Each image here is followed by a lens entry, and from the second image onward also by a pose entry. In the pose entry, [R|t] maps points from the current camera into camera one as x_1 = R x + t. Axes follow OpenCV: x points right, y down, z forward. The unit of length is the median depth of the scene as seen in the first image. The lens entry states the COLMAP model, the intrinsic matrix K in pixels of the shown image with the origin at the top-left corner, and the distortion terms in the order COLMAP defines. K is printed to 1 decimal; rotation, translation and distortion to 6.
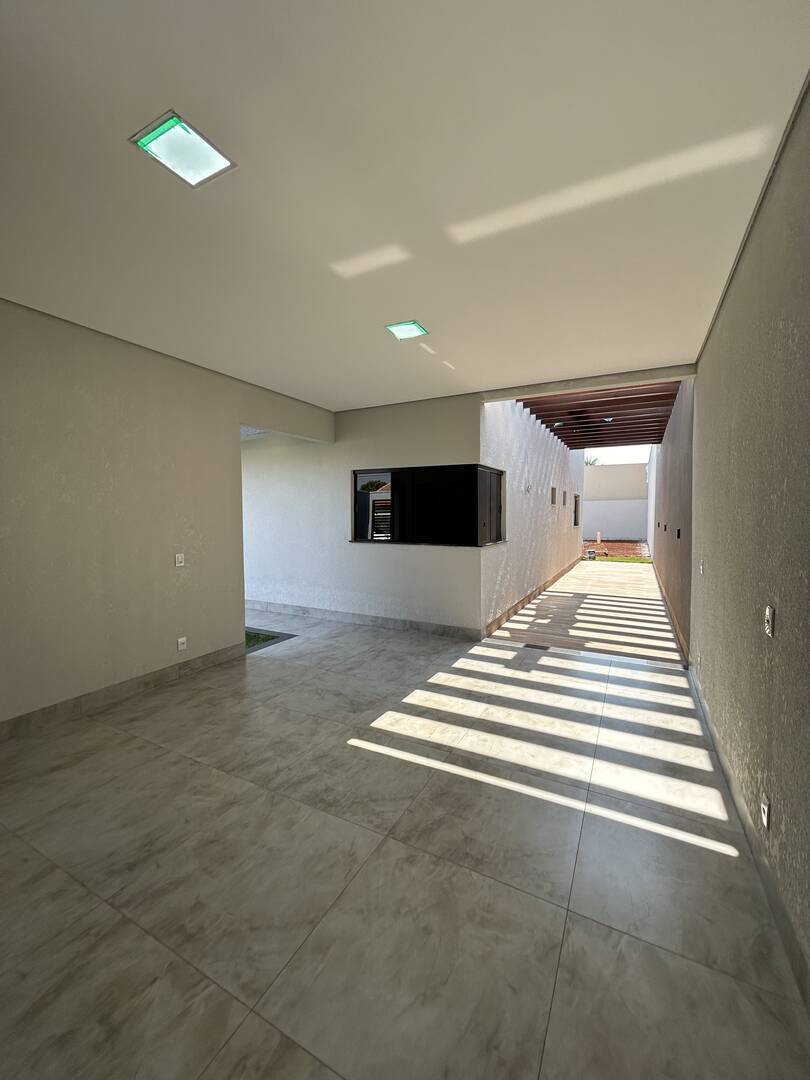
lens RADIAL K [[435.3, 0, 403.2], [0, 435.3, 536.0], [0, 0, 1]] dist [0.001064, -0.000068]
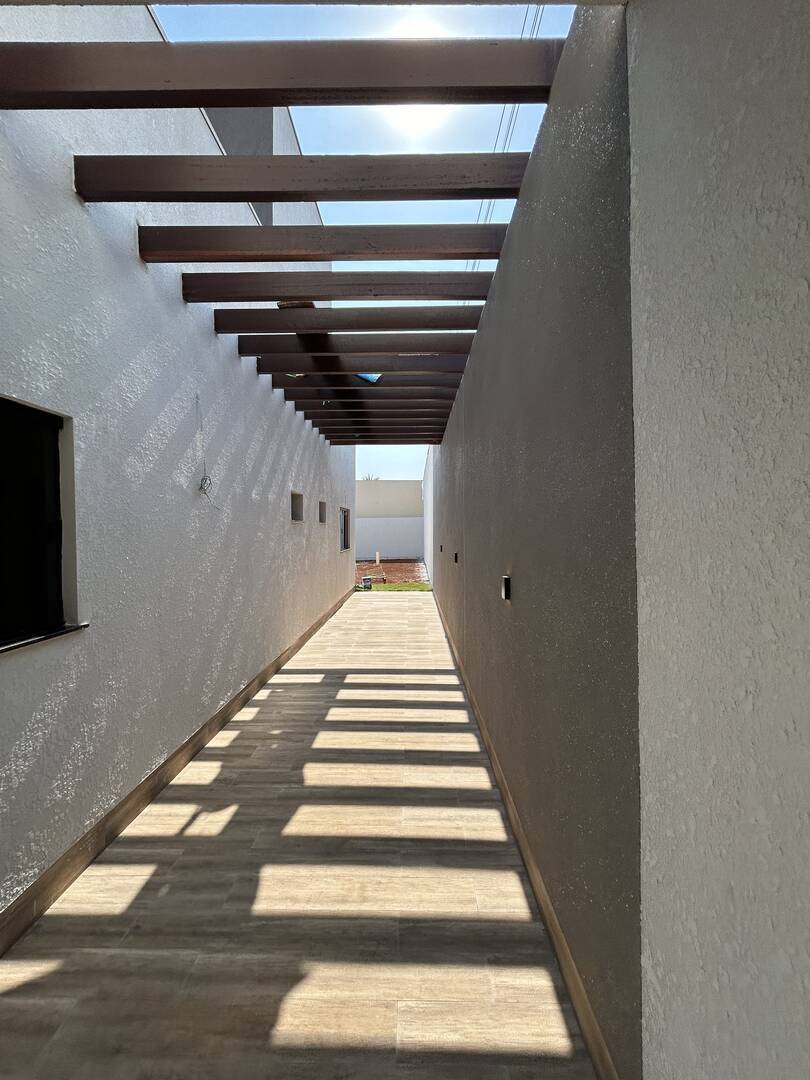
lens RADIAL K [[435.3, 0, 407.8], [0, 435.3, 533.1], [0, 0, 1]] dist [0.001064, -0.000068]
pose [[0.887250, -0.004870, 0.461264, 0.121869], [0.025232, 0.998960, -0.037988, -0.016479], [-0.460599, 0.045344, 0.886449, 0.232769]]
